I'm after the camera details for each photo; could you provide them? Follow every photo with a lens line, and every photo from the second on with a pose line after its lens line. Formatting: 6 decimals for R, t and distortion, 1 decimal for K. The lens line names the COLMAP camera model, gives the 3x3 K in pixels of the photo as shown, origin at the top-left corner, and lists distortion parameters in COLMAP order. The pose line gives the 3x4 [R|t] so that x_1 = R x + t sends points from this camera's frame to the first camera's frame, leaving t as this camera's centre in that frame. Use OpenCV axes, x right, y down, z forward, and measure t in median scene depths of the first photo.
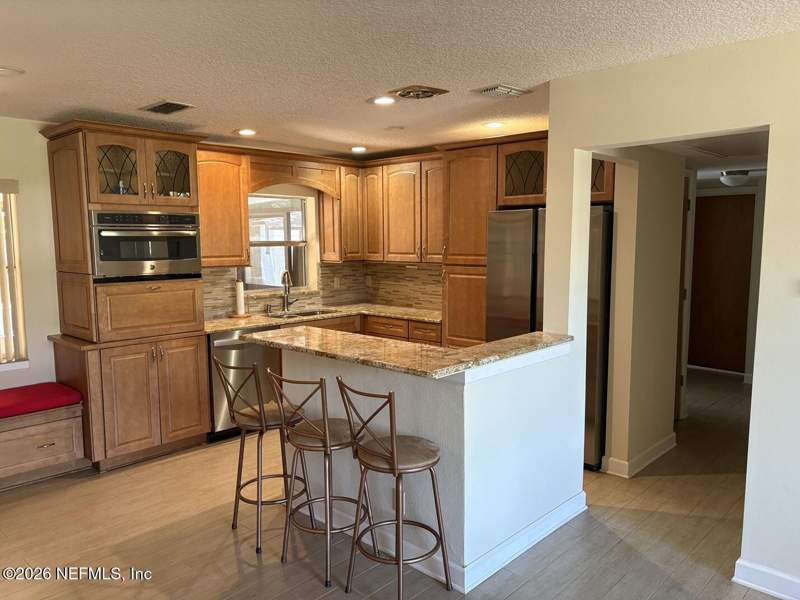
lens RADIAL K [[609.1, 0, 400.0], [0, 609.1, 300.0], [0, 0, 1]] dist [0.000497, -0.004015]
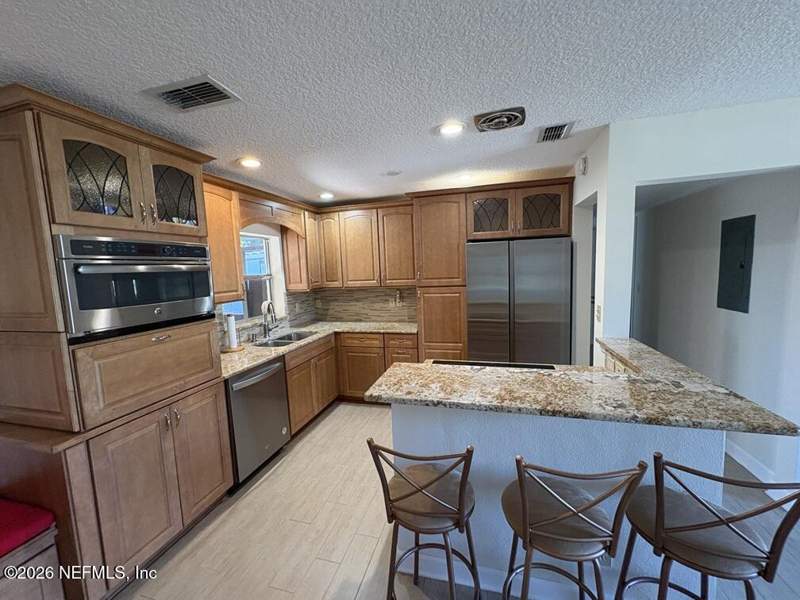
lens RADIAL K [[321.6, 0, 399.4], [0, 321.6, 296.1], [0, 0, 1]] dist [-0.008092, 0.000419]
pose [[0.888675, -0.071599, 0.452914, -0.283485], [0.082994, 0.996536, -0.005308, -0.041171], [-0.450965, 0.042306, 0.891539, 0.442403]]
